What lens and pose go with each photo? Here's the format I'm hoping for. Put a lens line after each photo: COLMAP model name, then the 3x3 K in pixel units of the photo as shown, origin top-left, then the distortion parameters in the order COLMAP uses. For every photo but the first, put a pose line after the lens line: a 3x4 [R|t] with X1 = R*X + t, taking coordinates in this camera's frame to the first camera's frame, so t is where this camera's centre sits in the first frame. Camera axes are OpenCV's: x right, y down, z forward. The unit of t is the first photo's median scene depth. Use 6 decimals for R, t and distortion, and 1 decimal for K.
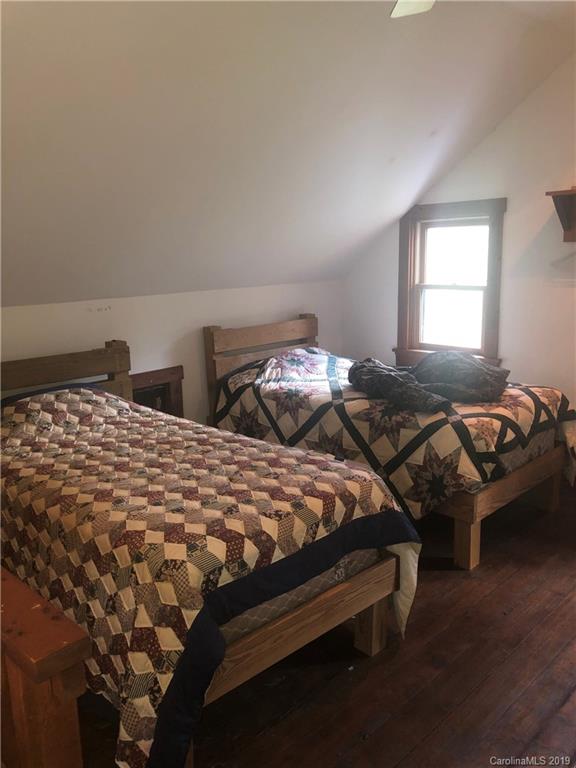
lens RADIAL K [[629.5, 0, 289.2], [0, 629.5, 384.9], [0, 0, 1]] dist [0.047307, -0.032747]
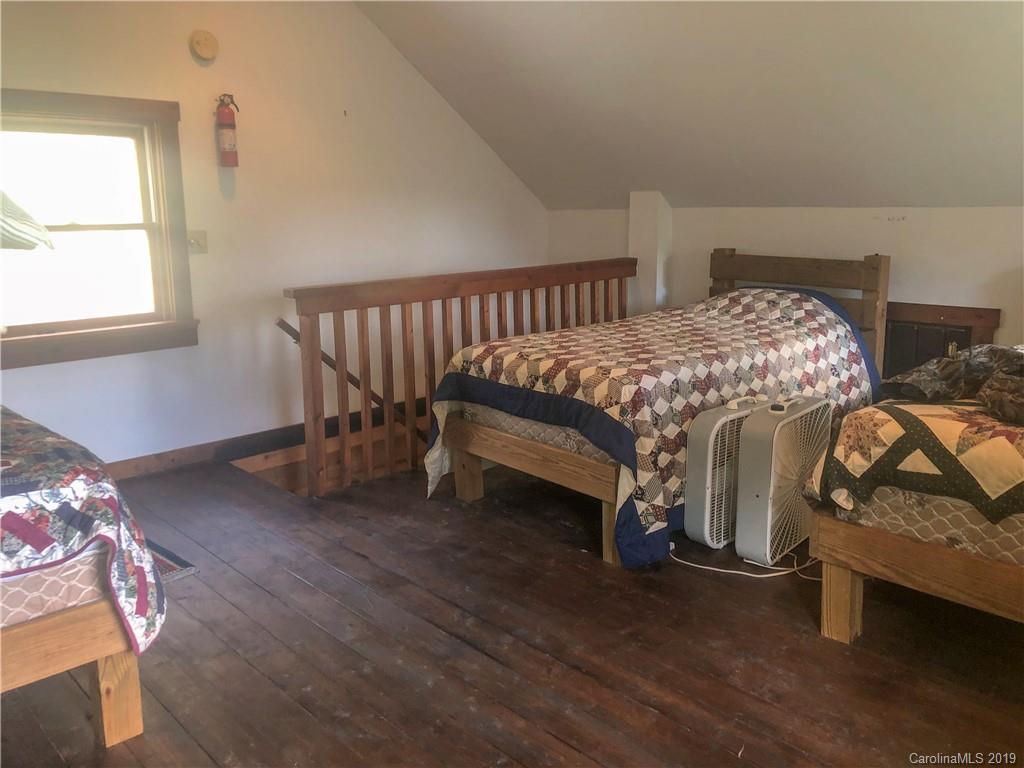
lens RADIAL K [[839.3, 0, 513.6], [0, 839.3, 381.2], [0, 0, 1]] dist [0.047307, -0.032747]
pose [[-0.046040, 0.230248, -0.972042, 1.078534], [-0.200165, 0.951212, 0.234795, -0.092634], [0.978680, 0.205379, 0.002293, 0.647207]]
